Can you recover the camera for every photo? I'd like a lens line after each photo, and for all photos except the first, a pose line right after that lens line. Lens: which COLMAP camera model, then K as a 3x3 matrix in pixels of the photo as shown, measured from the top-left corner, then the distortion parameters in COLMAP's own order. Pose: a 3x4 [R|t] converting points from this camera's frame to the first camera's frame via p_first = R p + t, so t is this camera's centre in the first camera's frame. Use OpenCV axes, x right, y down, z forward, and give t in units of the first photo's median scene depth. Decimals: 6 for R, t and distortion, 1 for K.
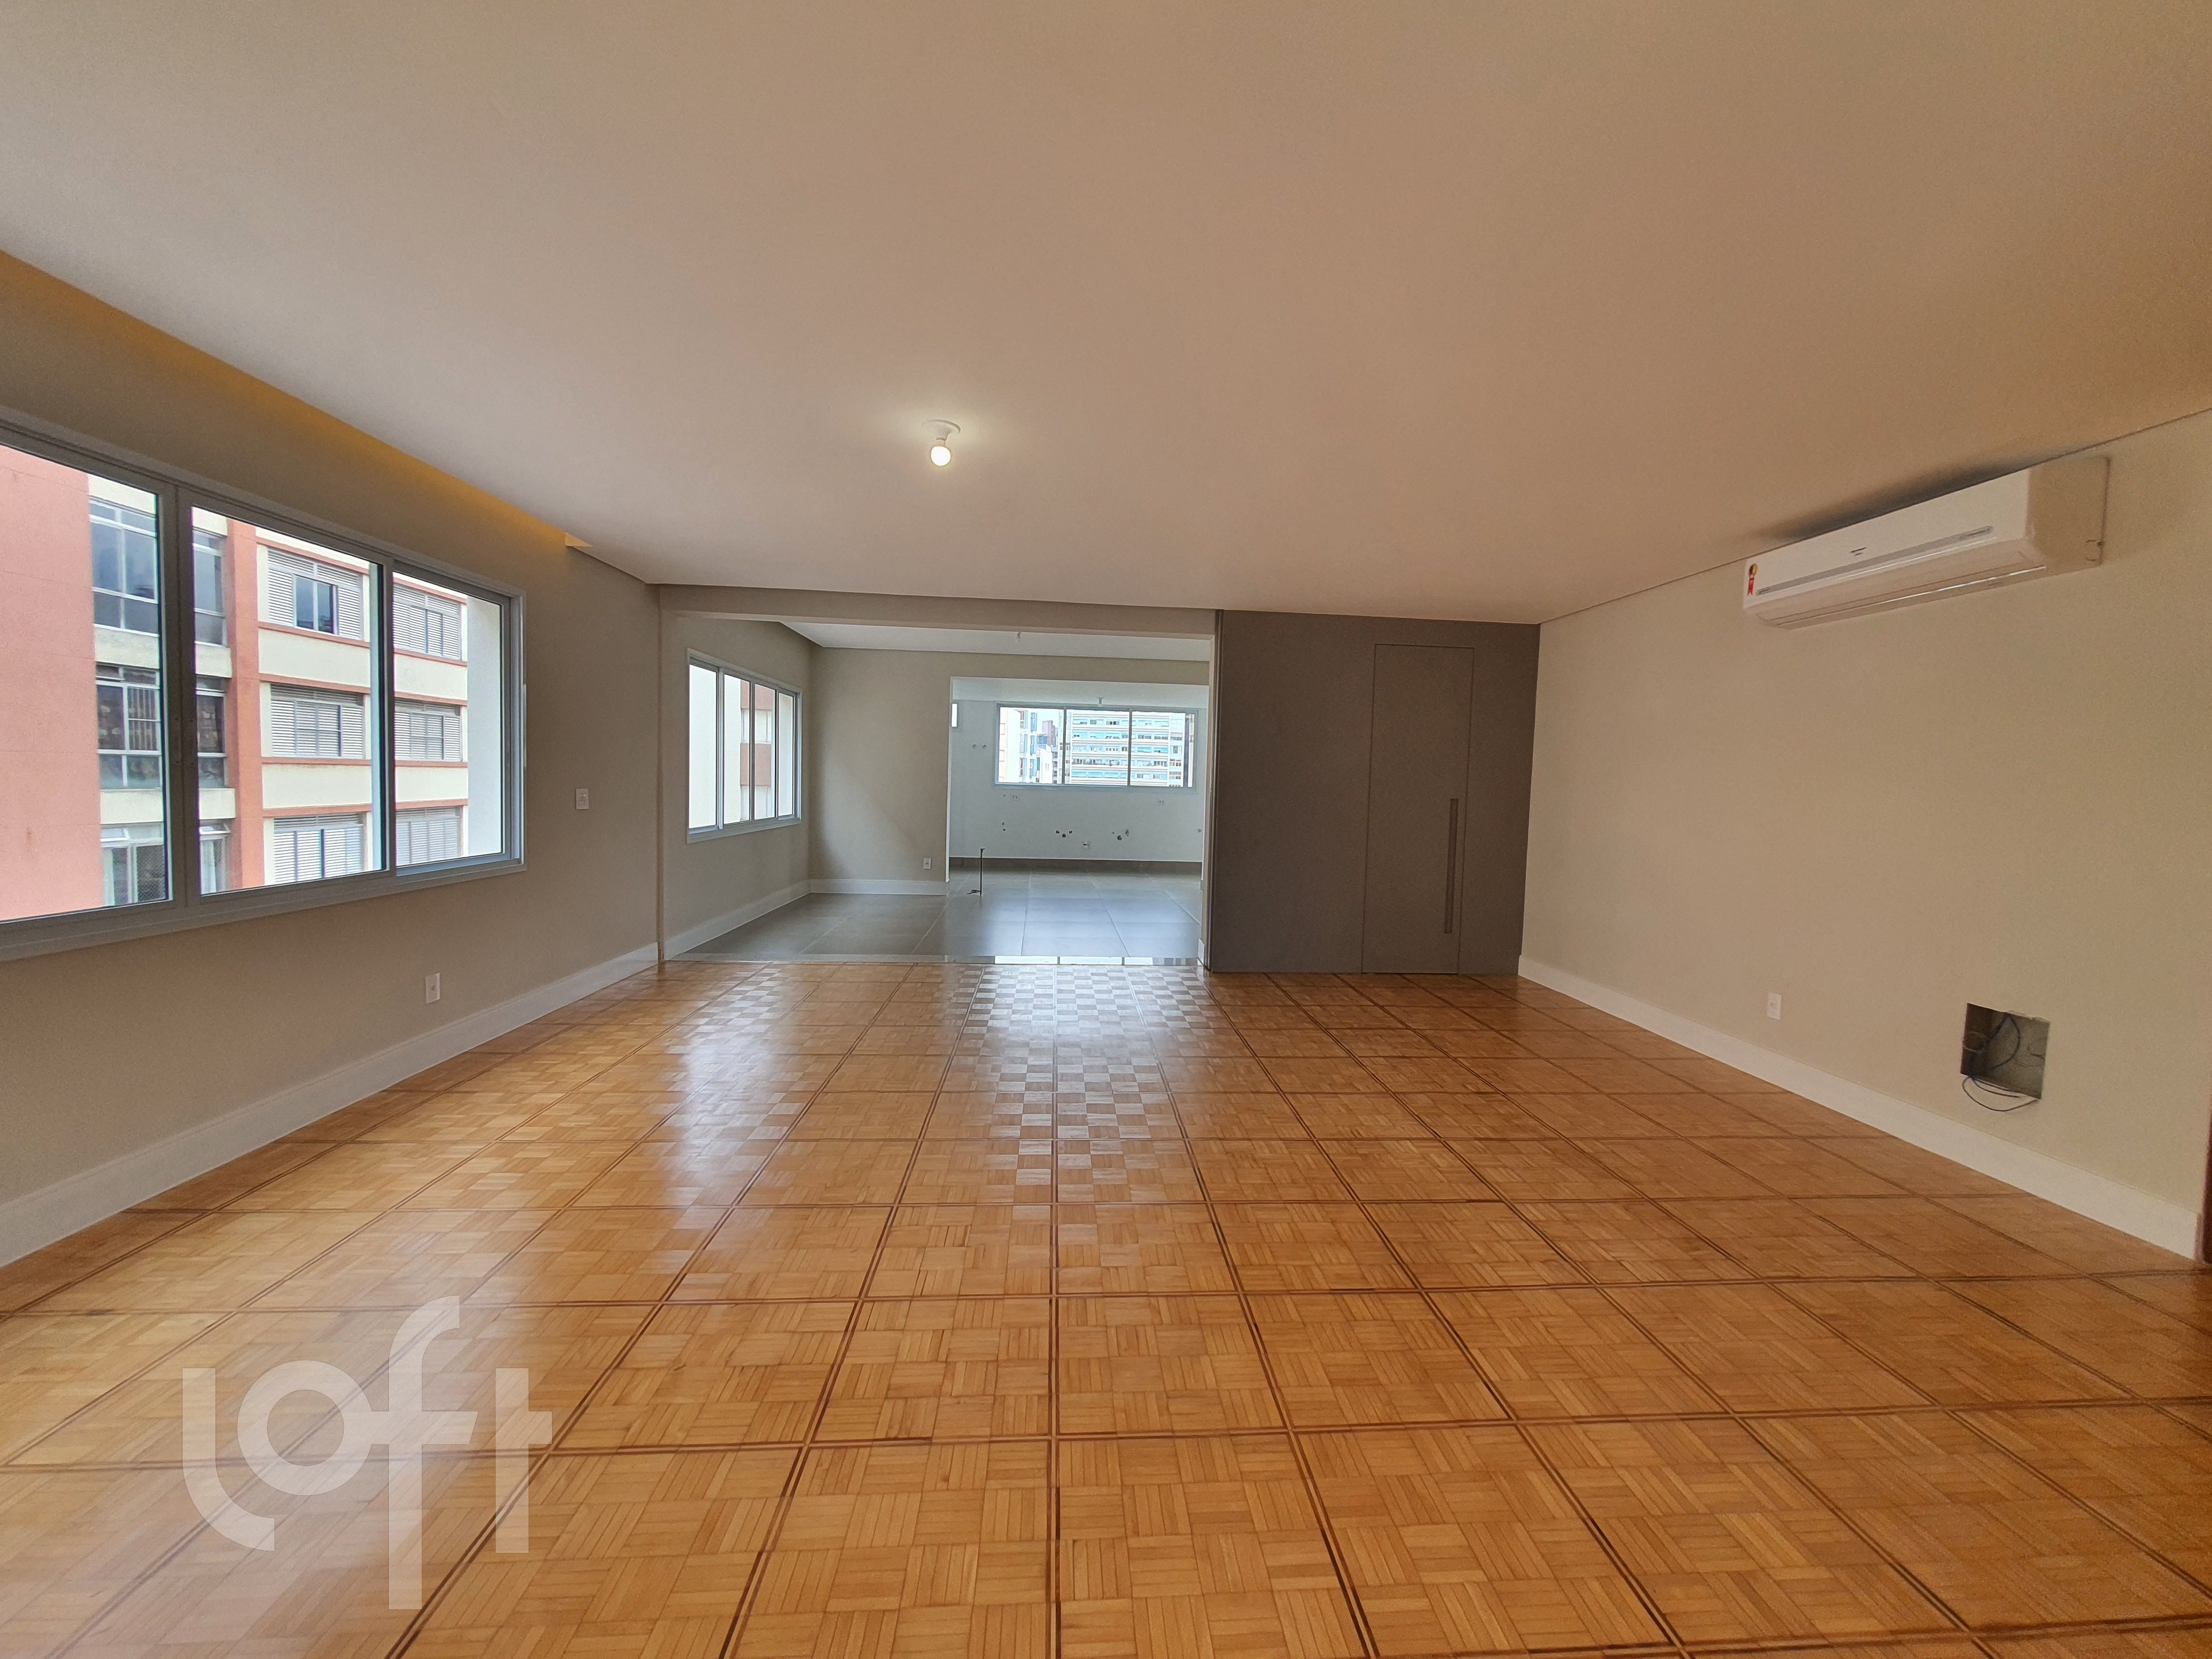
lens RADIAL K [[872.2, 0, 1122.9], [0, 872.2, 825.1], [0, 0, 1]] dist [0.002211, 0.000337]
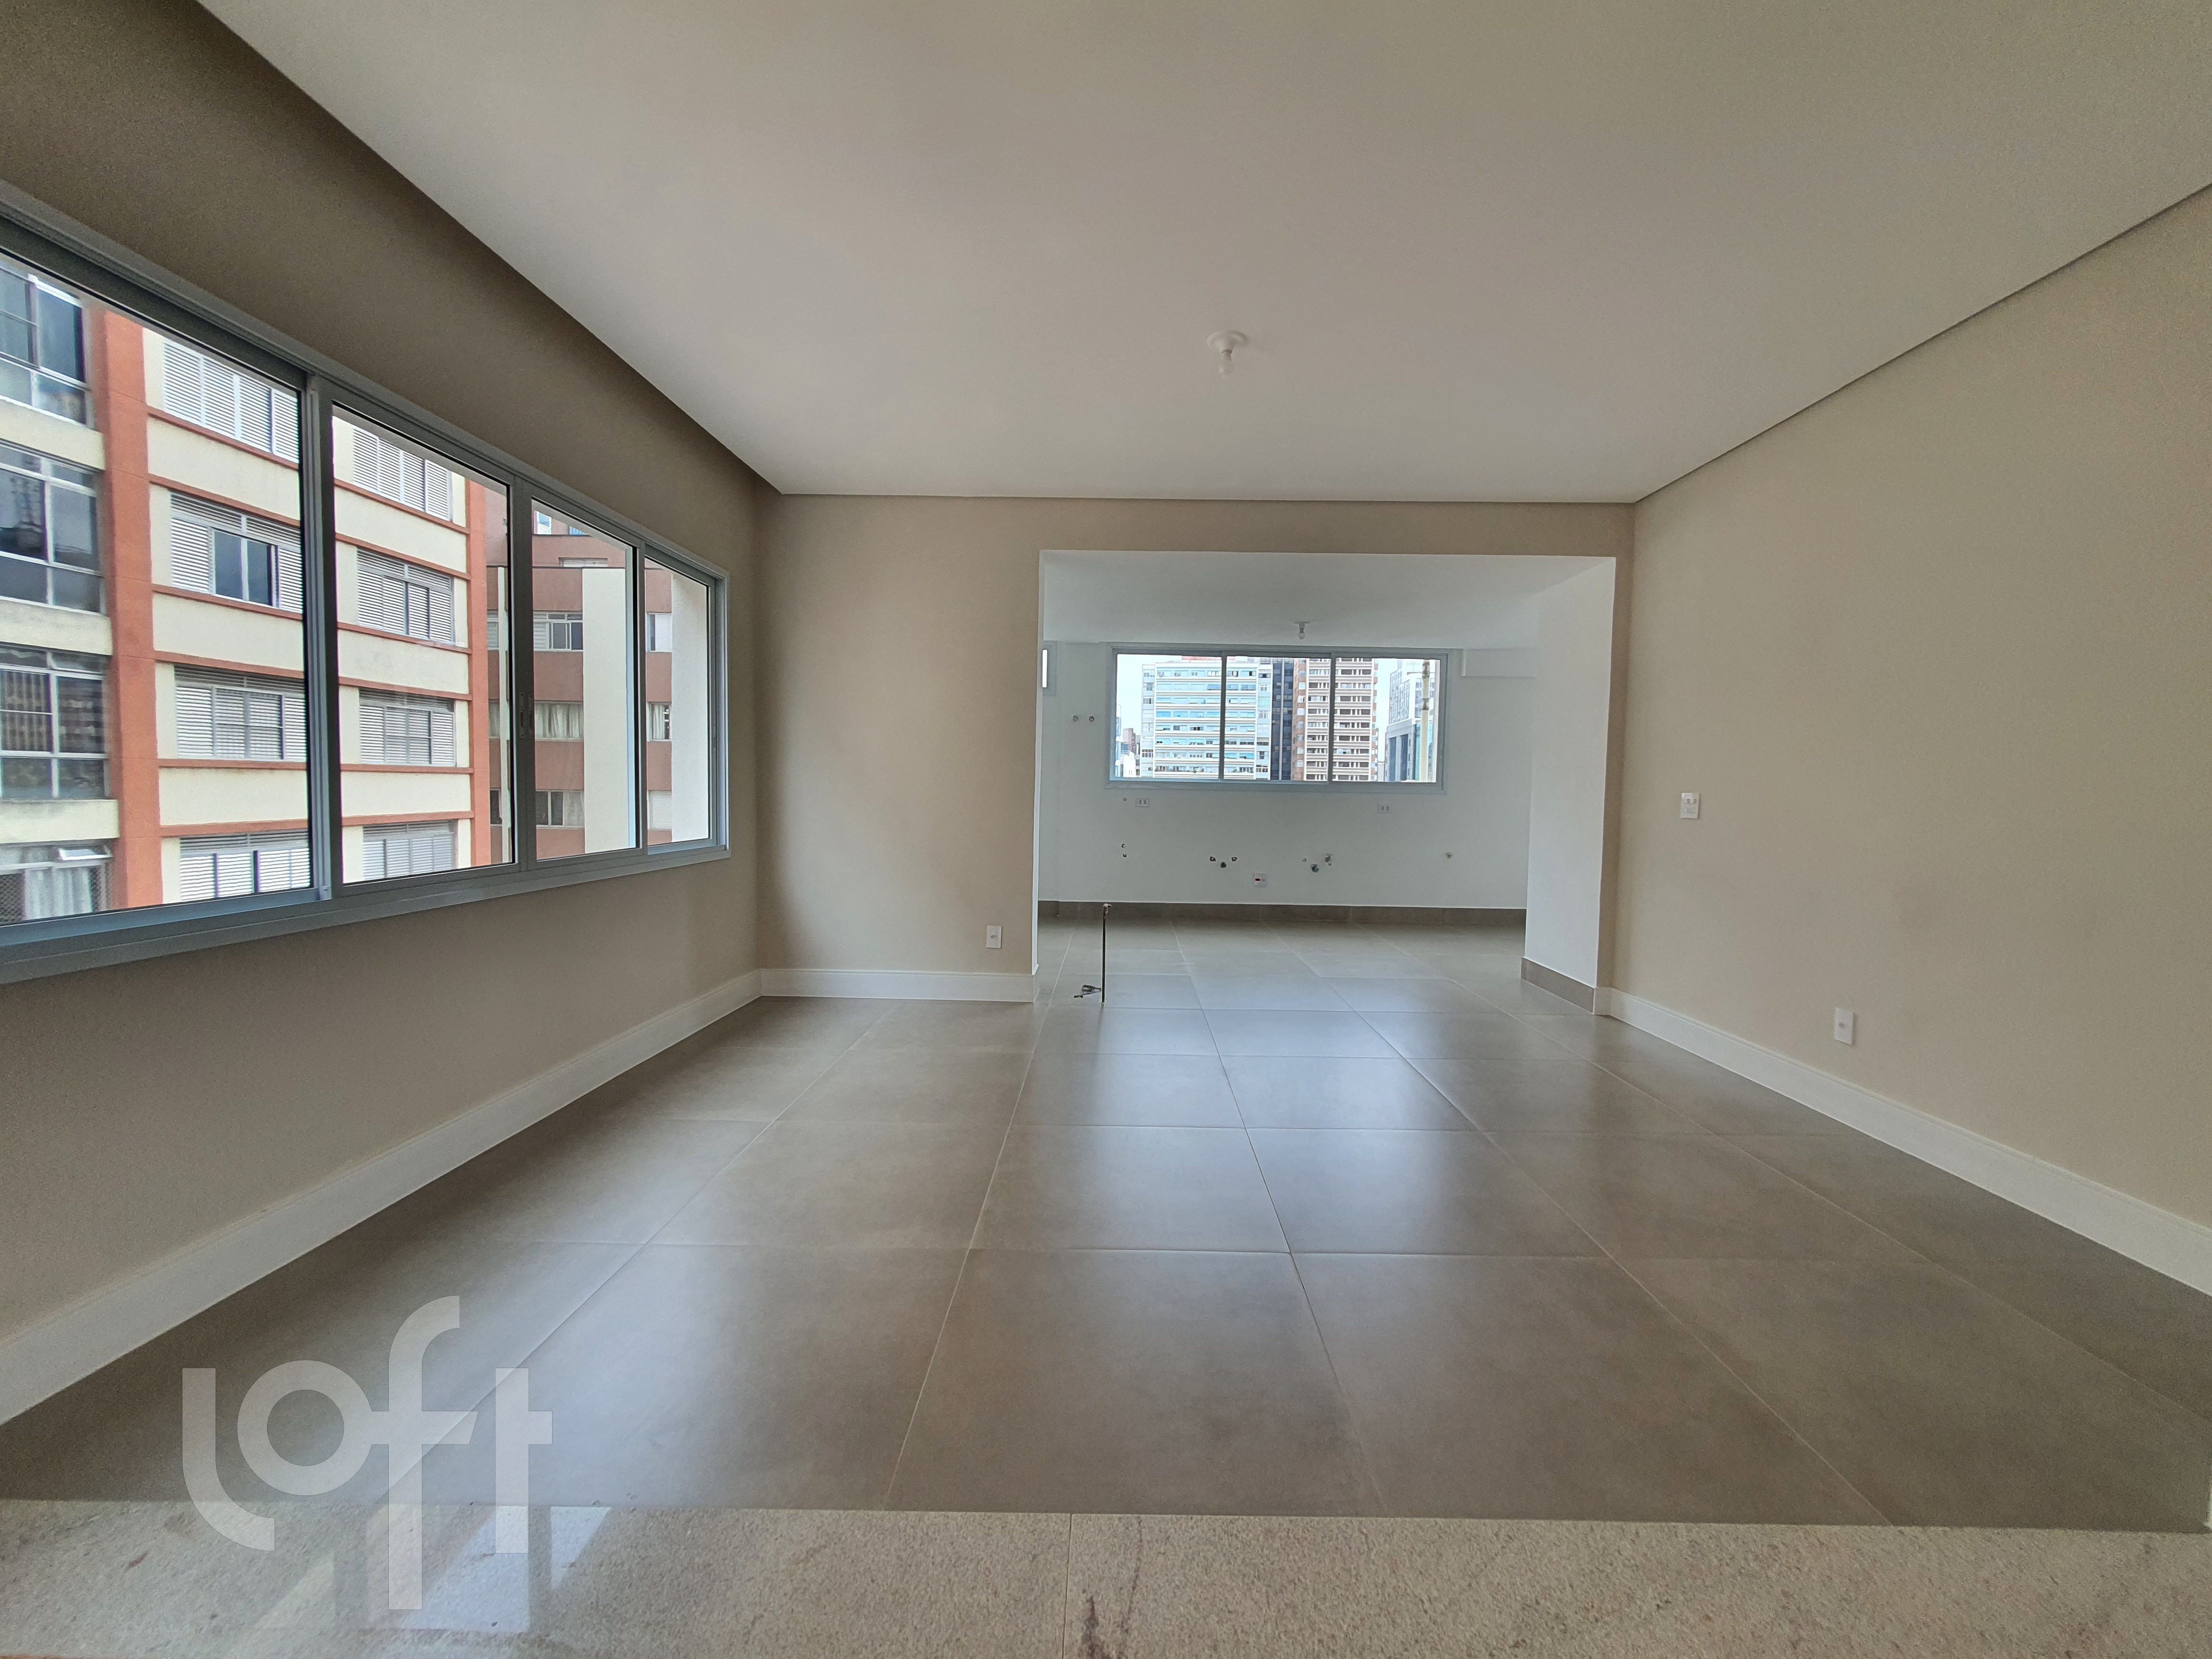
lens RADIAL K [[872.2, 0, 1122.9], [0, 872.2, 825.1], [0, 0, 1]] dist [0.002211, 0.000337]
pose [[0.995858, -0.005789, -0.090739, -0.062333], [0.004924, 0.999940, -0.009760, -0.007331], [0.090790, 0.009273, 0.995827, 0.299233]]
